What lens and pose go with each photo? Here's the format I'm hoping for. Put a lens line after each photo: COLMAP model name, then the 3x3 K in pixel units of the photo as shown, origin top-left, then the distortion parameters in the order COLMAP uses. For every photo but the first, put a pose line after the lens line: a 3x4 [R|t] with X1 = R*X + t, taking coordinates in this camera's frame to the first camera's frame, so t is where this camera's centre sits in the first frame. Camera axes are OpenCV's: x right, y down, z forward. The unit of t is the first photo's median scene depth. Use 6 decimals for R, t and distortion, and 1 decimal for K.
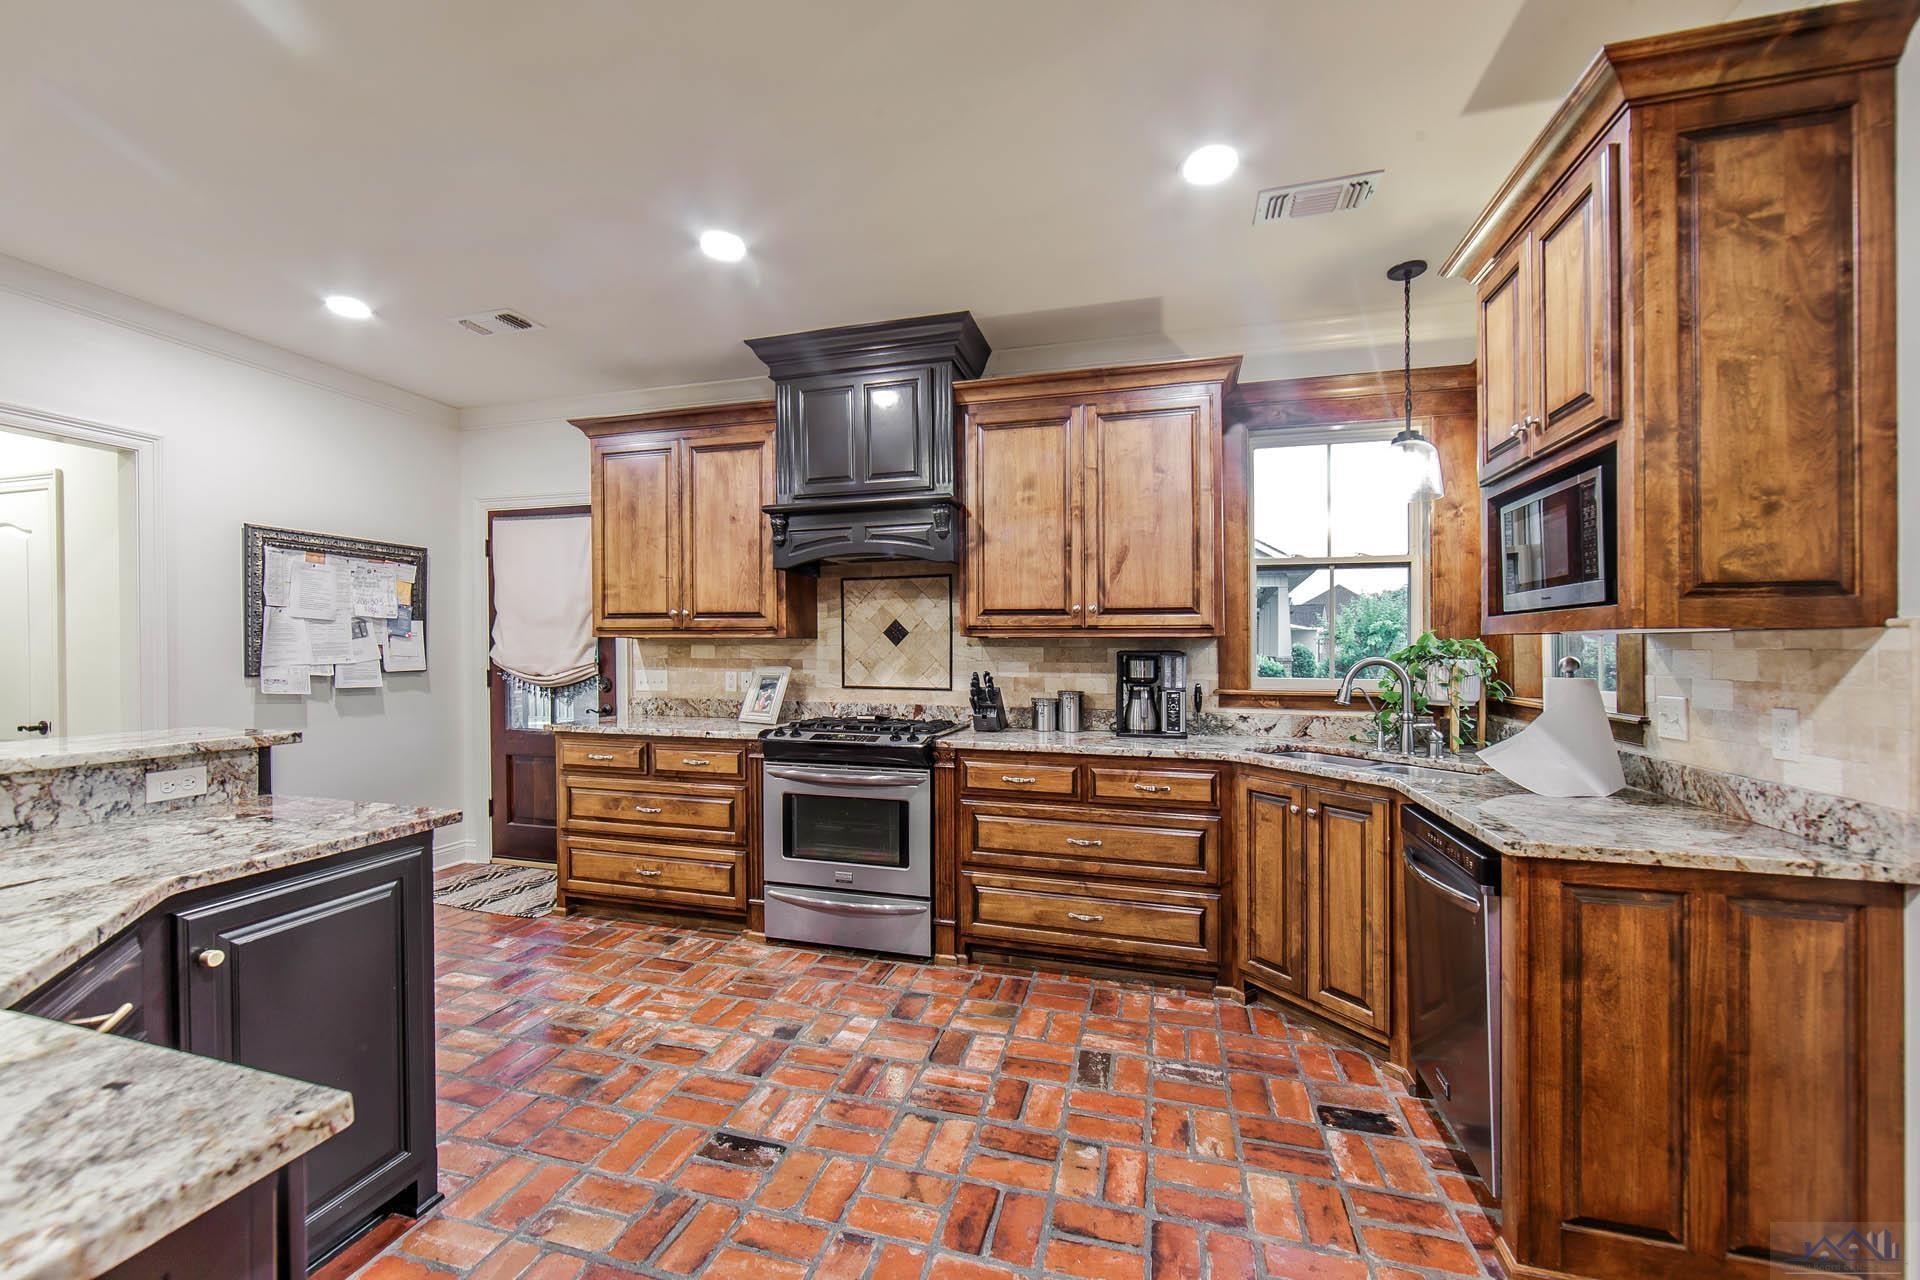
lens RADIAL K [[764.8, 0, 952.8], [0, 764.8, 654.2], [0, 0, 1]] dist [0.001381, 0.000176]
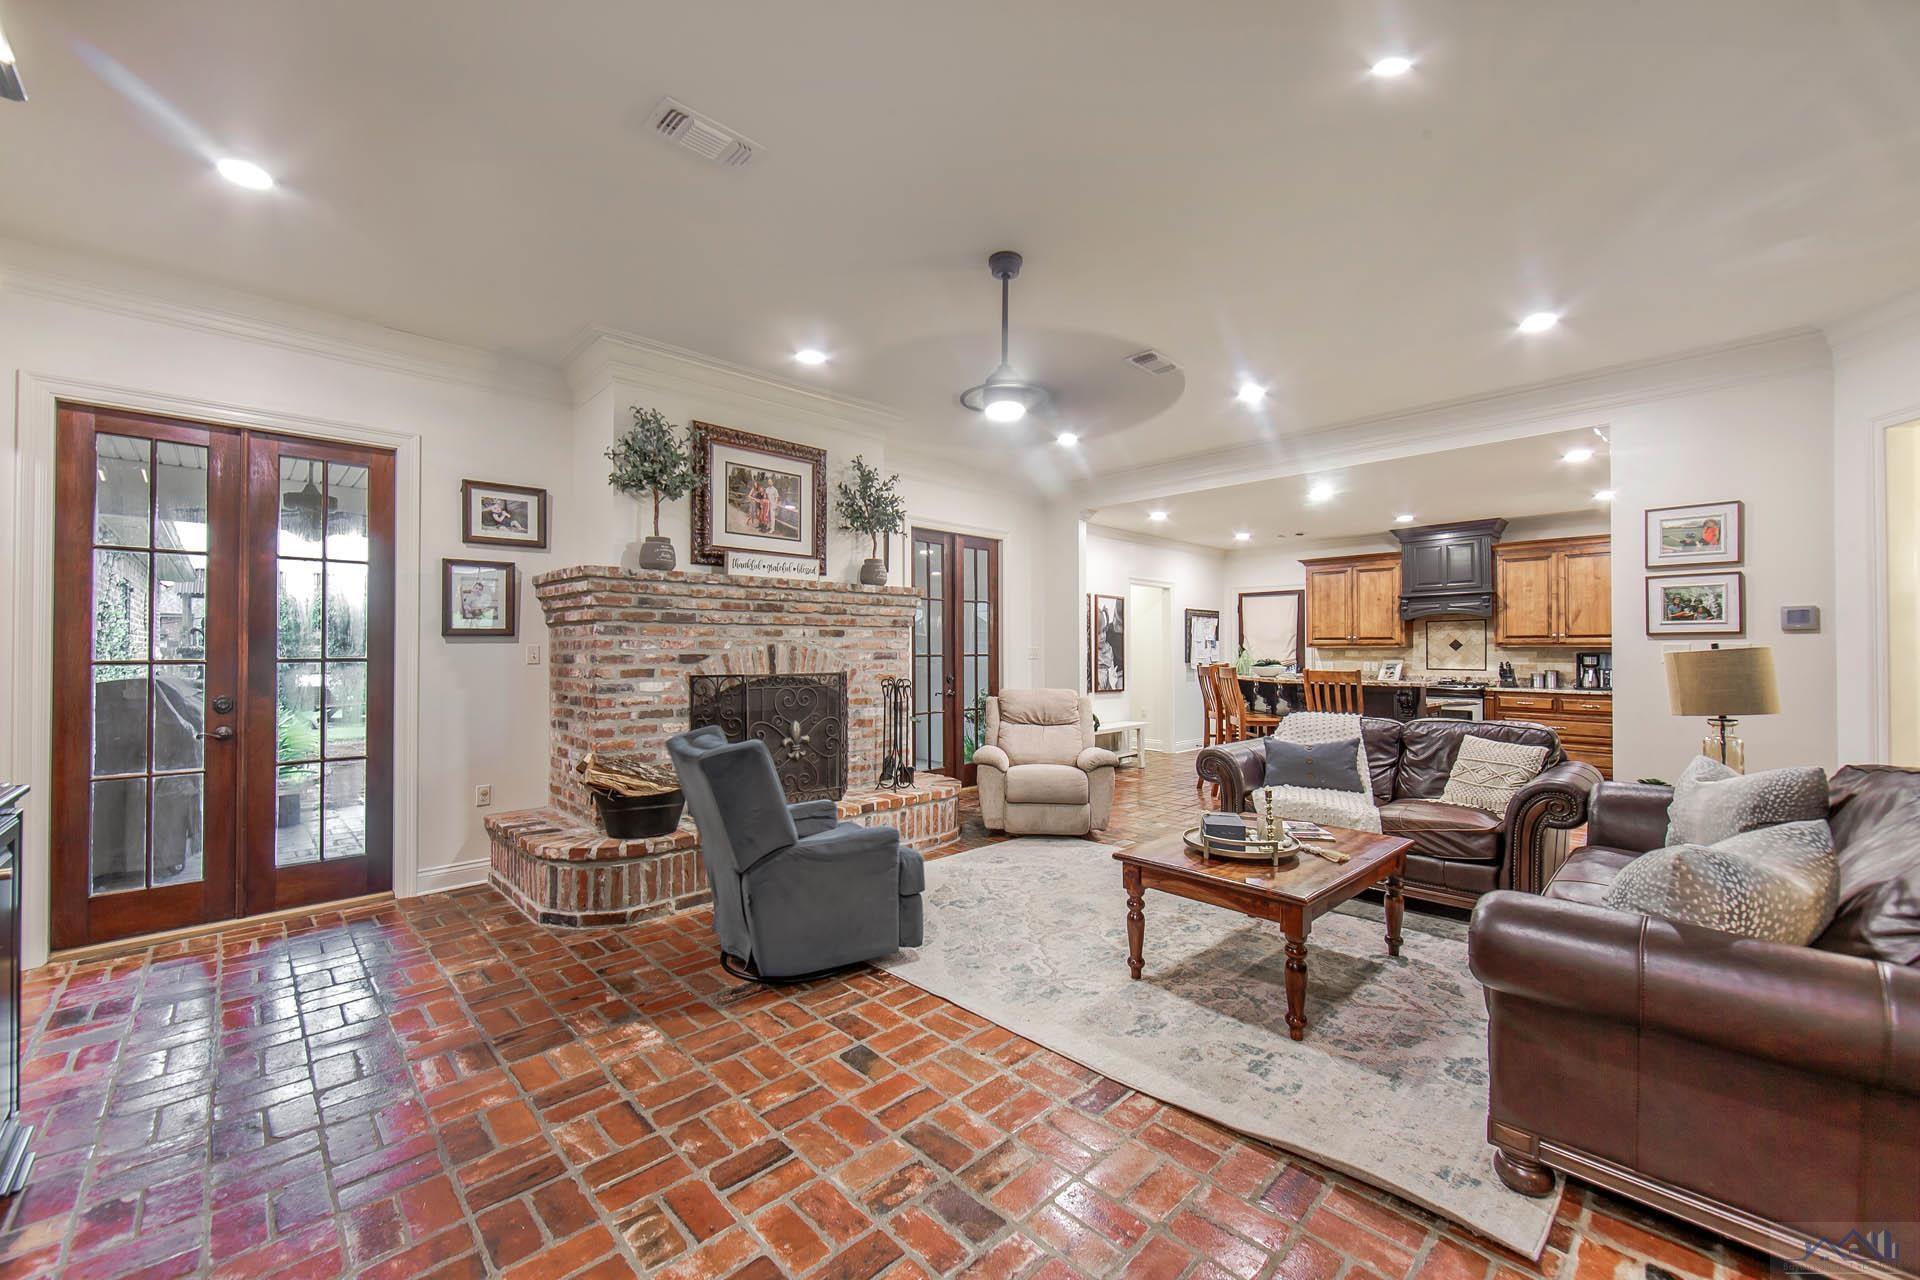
lens RADIAL K [[764.8, 0, 952.8], [0, 764.8, 654.2], [0, 0, 1]] dist [0.001381, 0.000176]
pose [[0.864334, 0.000773, -0.502918, -0.244226], [-0.003938, 0.999979, -0.005231, 0.018433], [0.502904, 0.006502, 0.864318, -1.887131]]
